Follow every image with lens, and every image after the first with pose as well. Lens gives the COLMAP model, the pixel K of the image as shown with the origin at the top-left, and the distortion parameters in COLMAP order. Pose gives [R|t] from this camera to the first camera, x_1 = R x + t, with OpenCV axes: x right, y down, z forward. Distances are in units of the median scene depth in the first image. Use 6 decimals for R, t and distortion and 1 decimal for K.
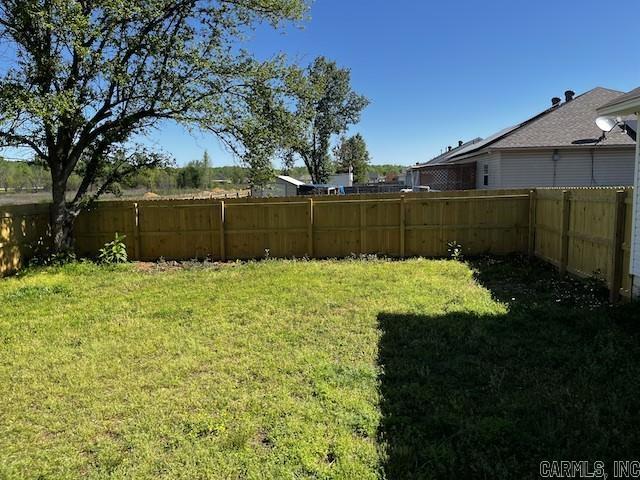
lens RADIAL K [[481.4, 0, 324.5], [0, 481.4, 234.7], [0, 0, 1]] dist [0.075843, -0.106504]
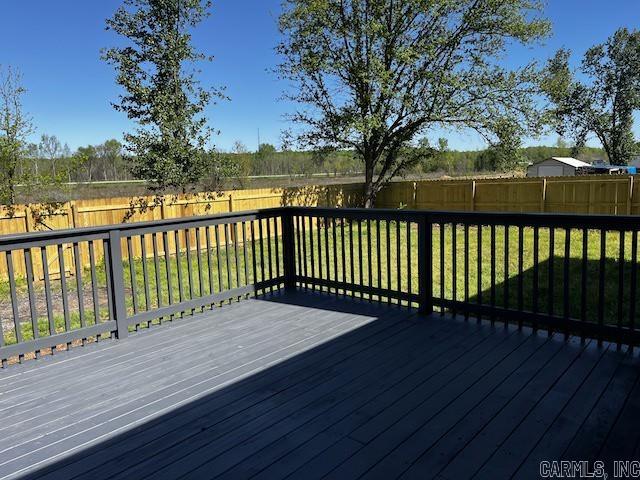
lens RADIAL K [[481.4, 0, 324.5], [0, 481.4, 234.7], [0, 0, 1]] dist [0.075843, -0.106504]
pose [[0.830213, 0.063527, -0.553814, 0.199320], [-0.044424, 0.997865, 0.047869, 0.032855], [0.555673, -0.015139, 0.831263, -0.356178]]
